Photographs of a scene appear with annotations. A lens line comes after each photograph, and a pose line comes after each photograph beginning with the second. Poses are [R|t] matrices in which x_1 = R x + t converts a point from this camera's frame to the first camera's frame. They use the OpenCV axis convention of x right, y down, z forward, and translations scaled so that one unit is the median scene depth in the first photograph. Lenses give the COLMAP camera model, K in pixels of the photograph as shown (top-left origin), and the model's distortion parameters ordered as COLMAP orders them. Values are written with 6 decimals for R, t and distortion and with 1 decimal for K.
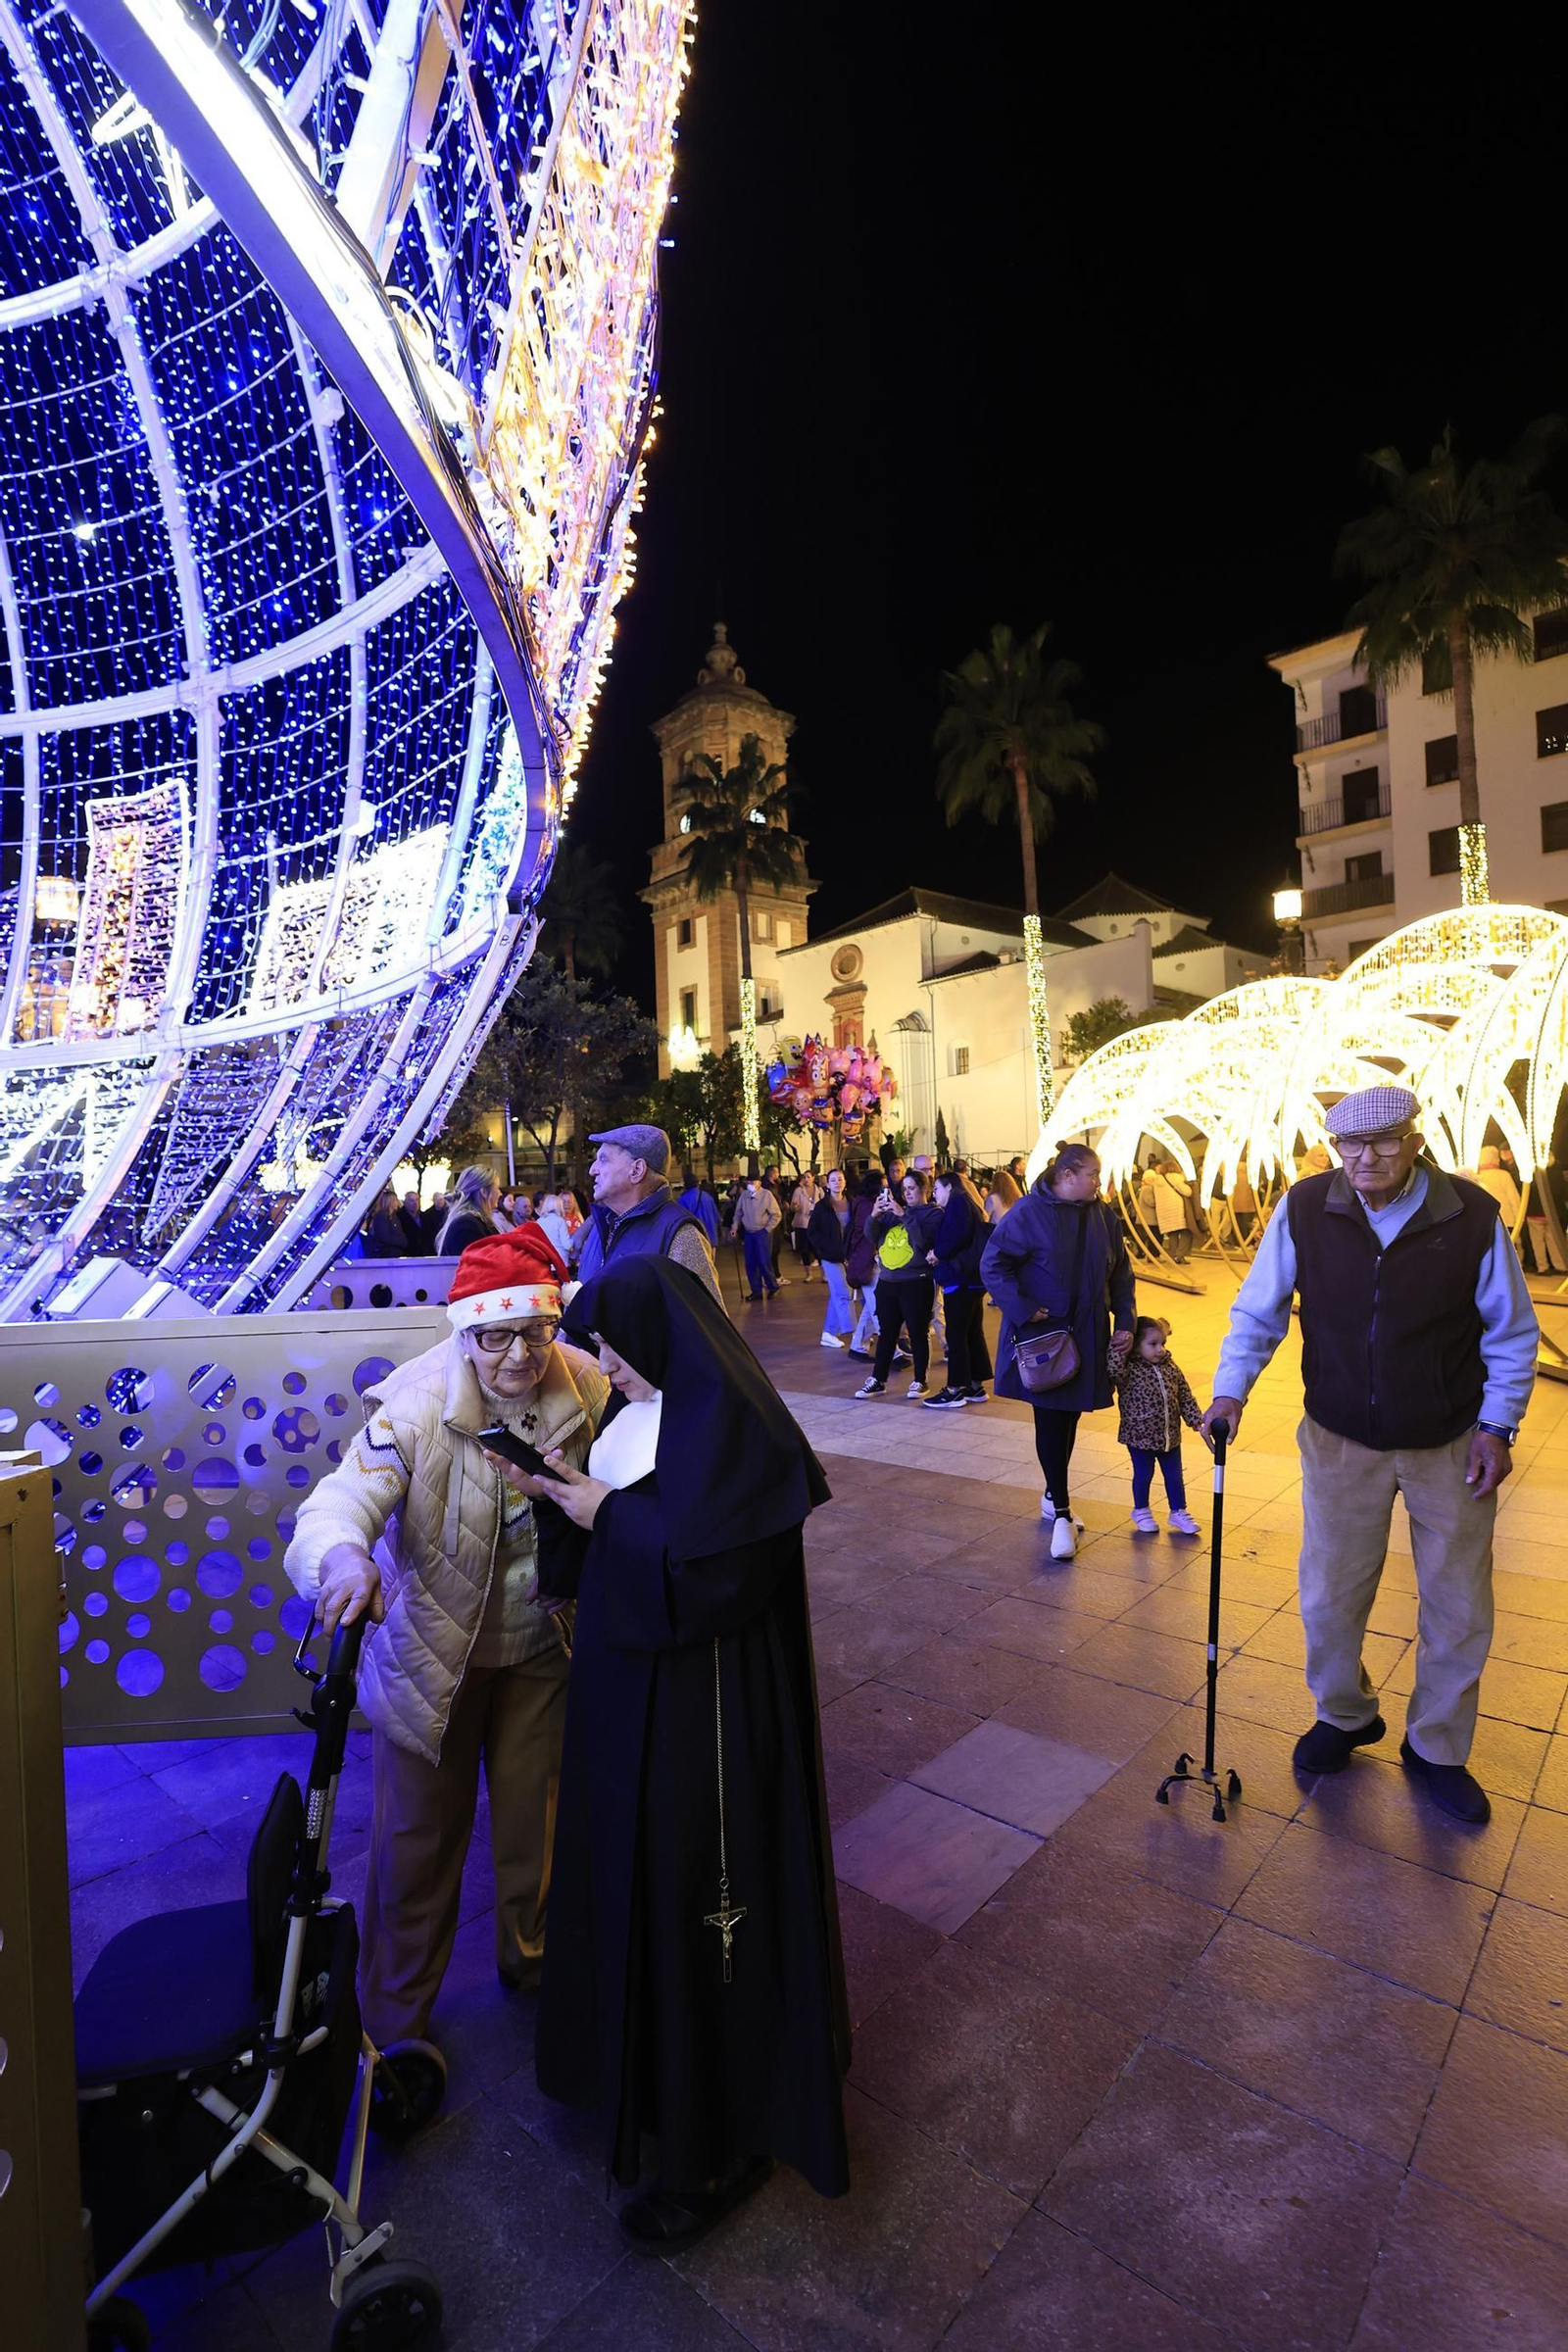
lens RADIAL K [[1103.3, 0, 784.7], [0, 1103.3, 1177.6], [0, 0, 1]] dist [0.000989, 0.001034]
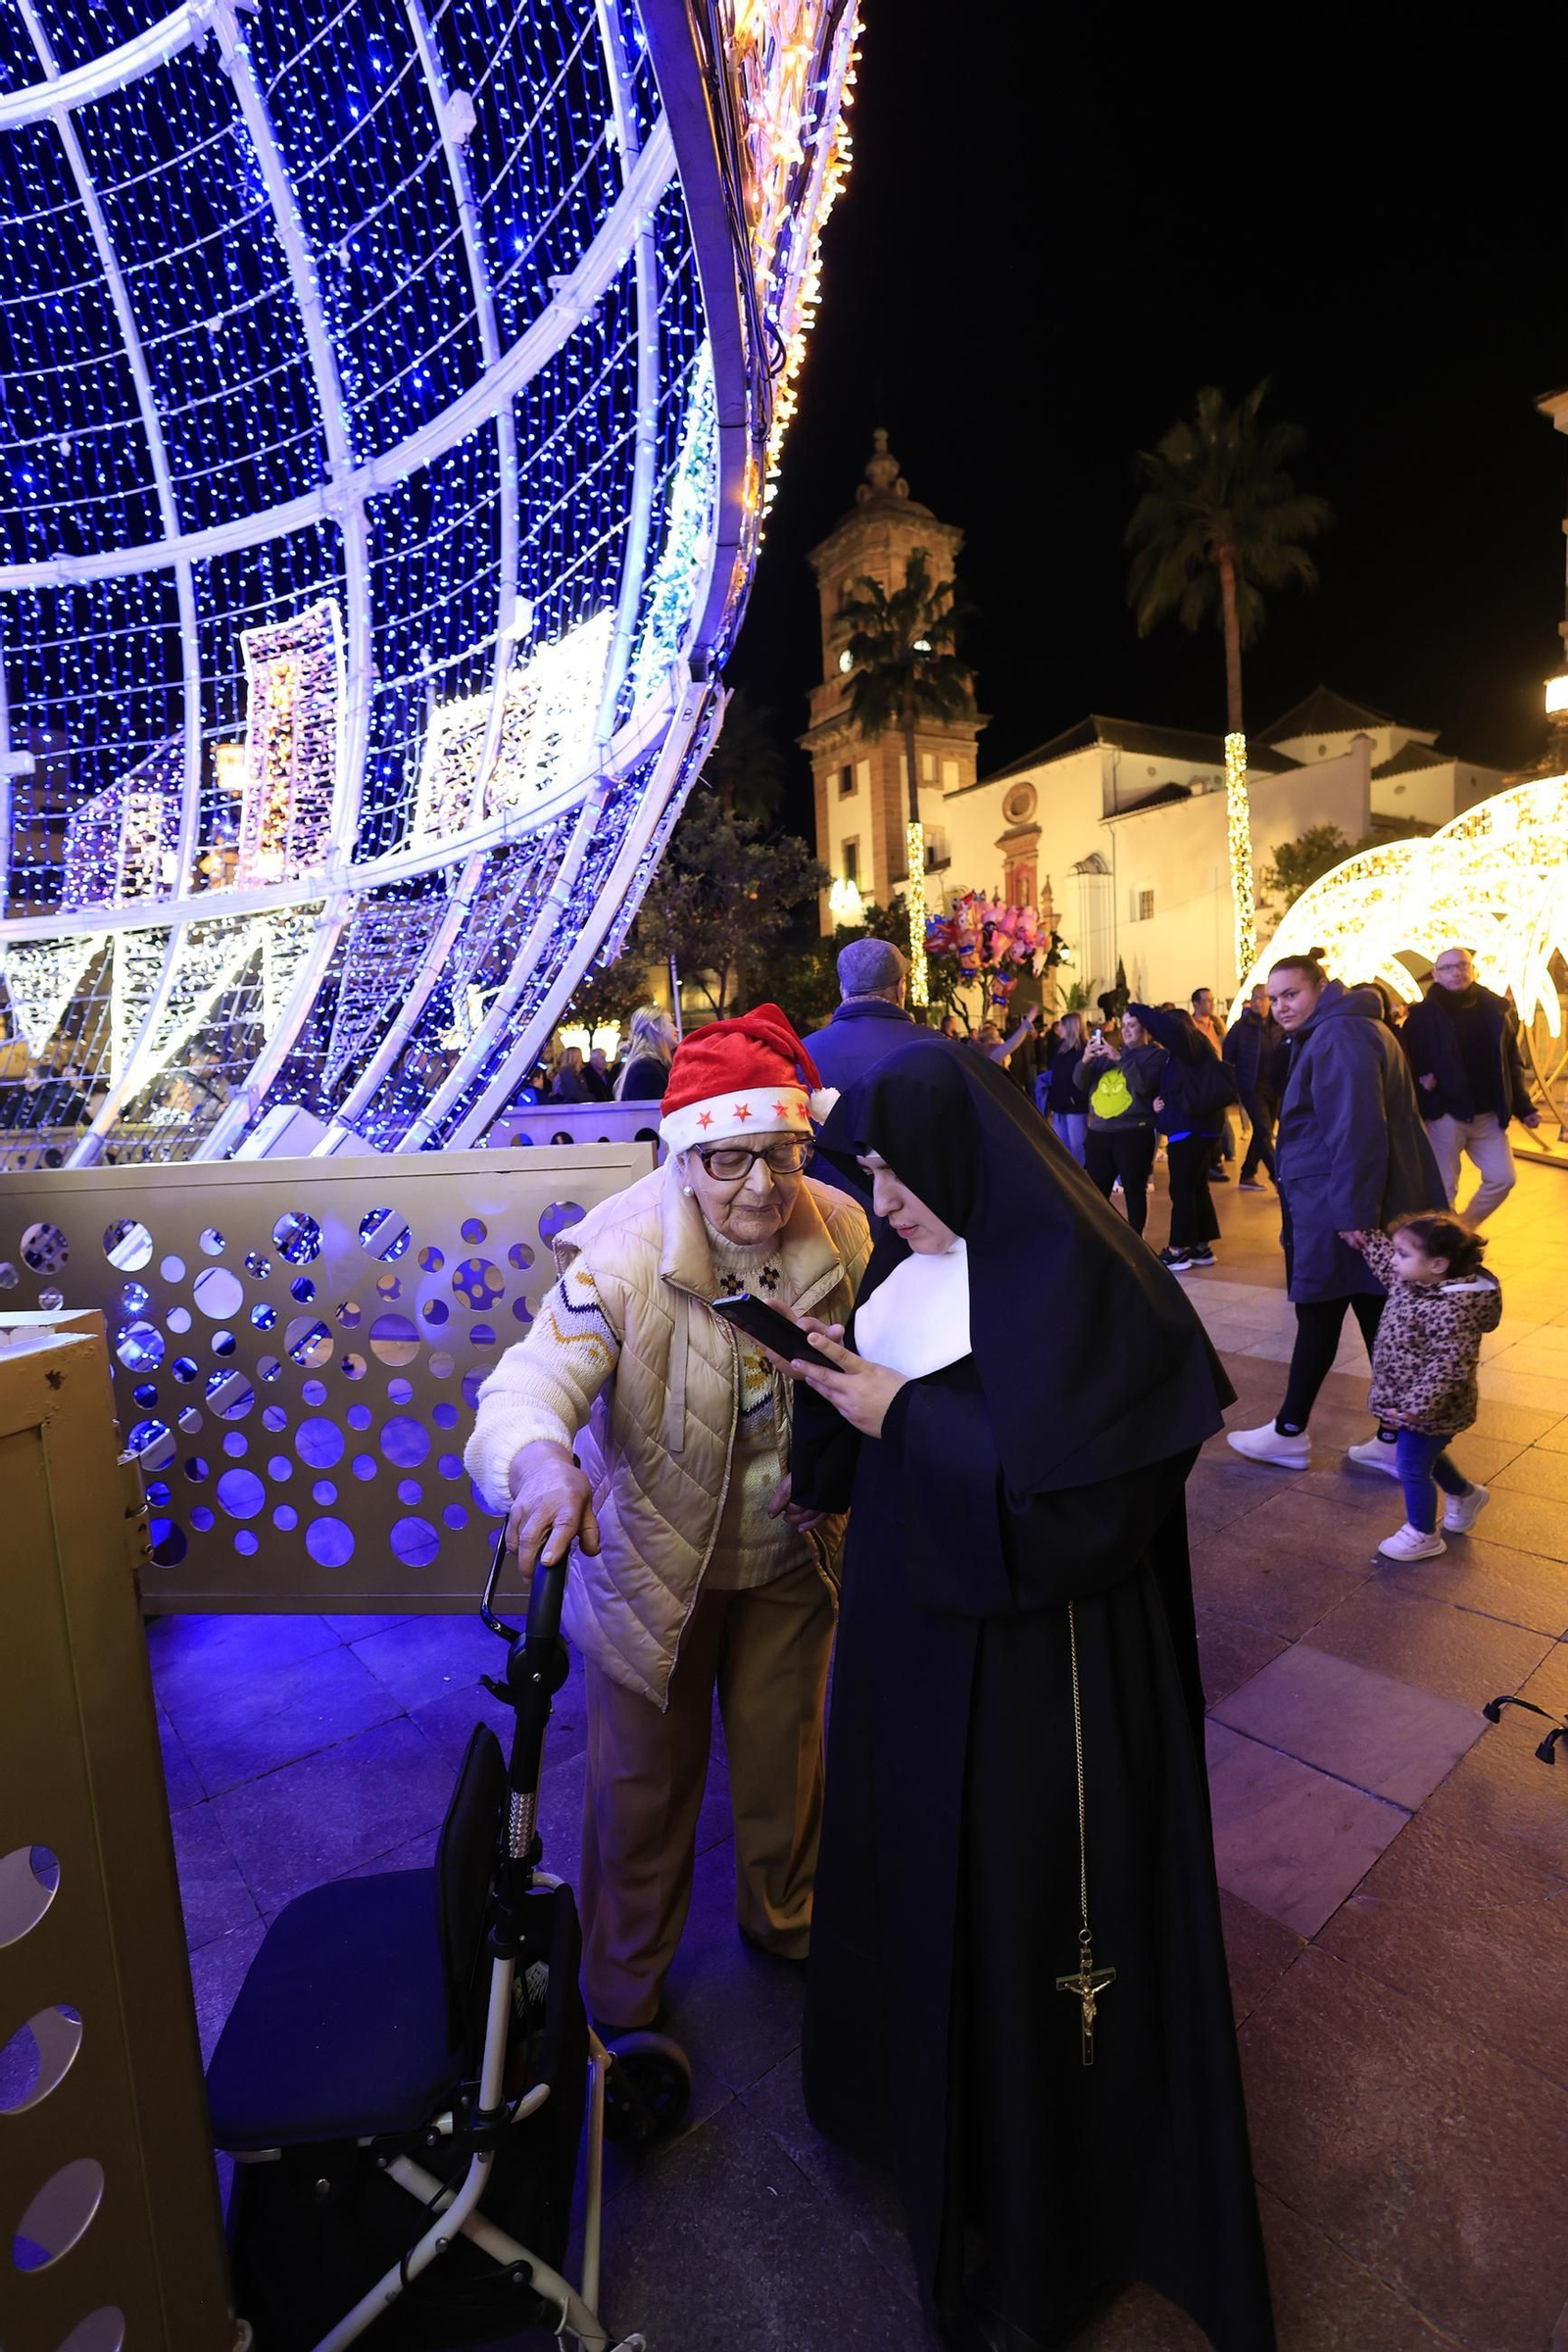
lens RADIAL K [[1100.9, 0, 781.5], [0, 1100.9, 1173.8], [0, 0, 1]] dist [0.002639, 0.000319]
pose [[0.989033, -0.000474, -0.147694, -0.036135], [0.018206, 0.992759, 0.118732, 0.019960], [0.146569, -0.120118, 0.981880, 0.089198]]
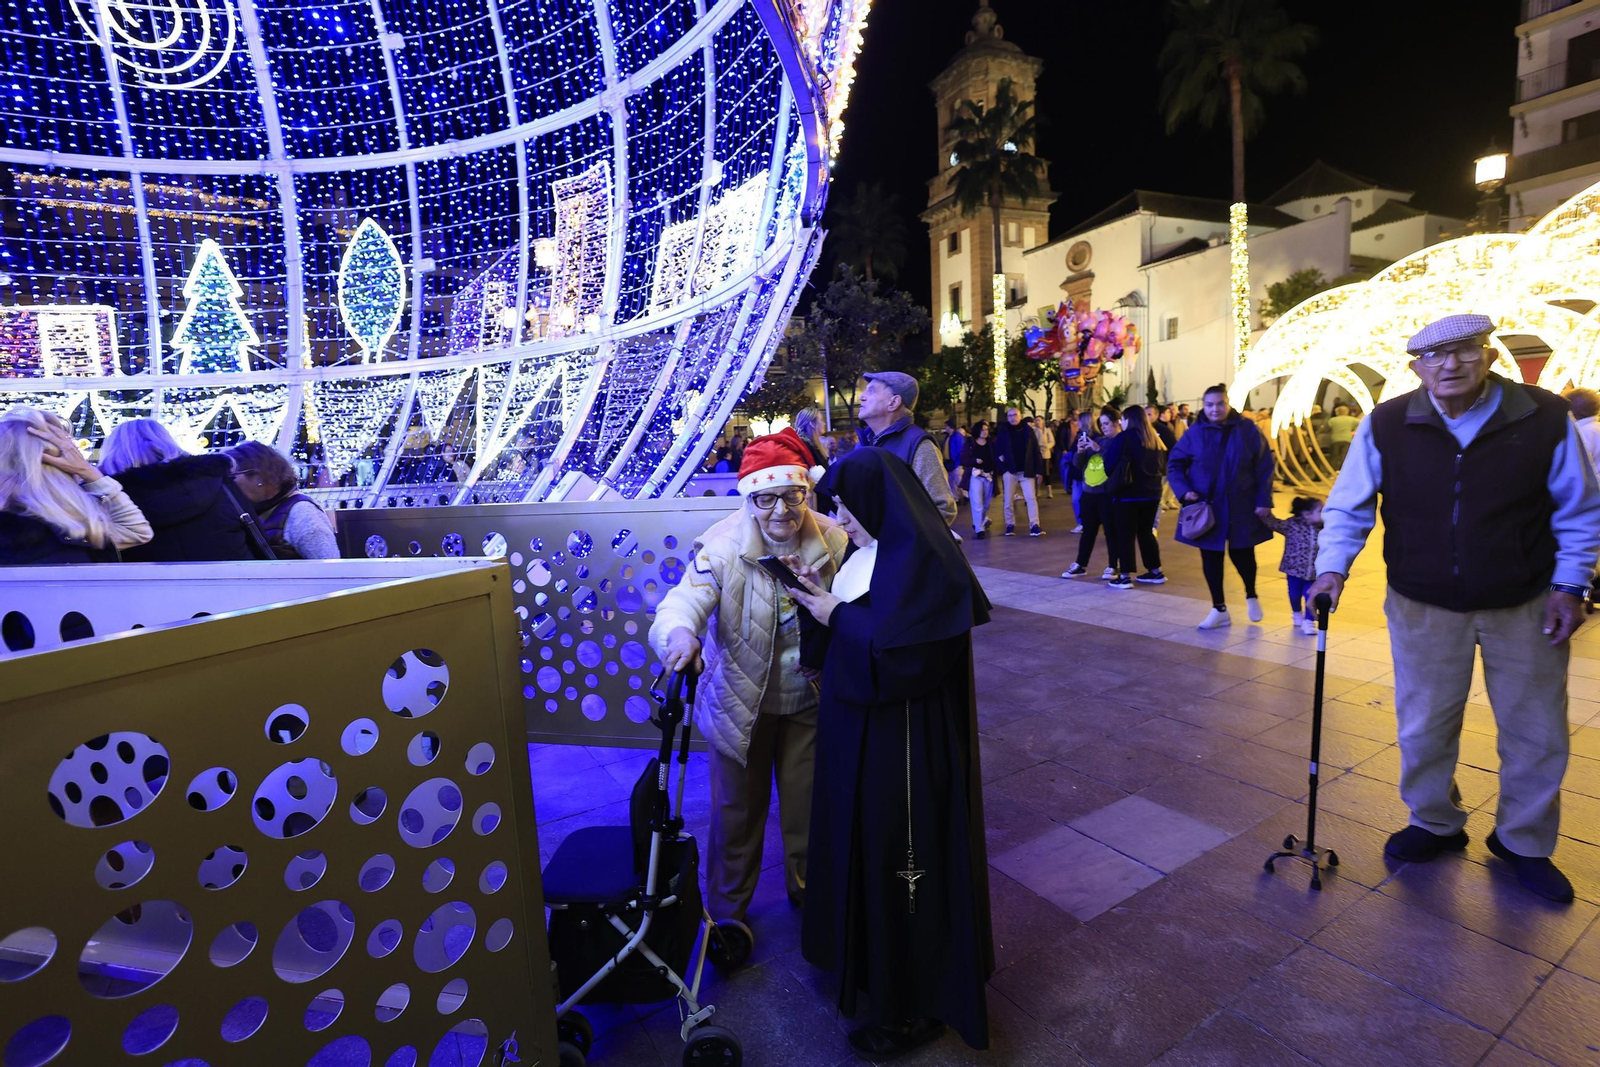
lens RADIAL K [[770.9, 0, 797.2], [0, 770.9, 531.4], [0, 0, 1]] dist [-0.000880, 0.001947]
pose [[0.958441, 0.022006, -0.284442, 0.022736], [0.016356, 0.991142, 0.131793, 0.012128], [0.284823, -0.130968, 0.949591, -0.002803]]
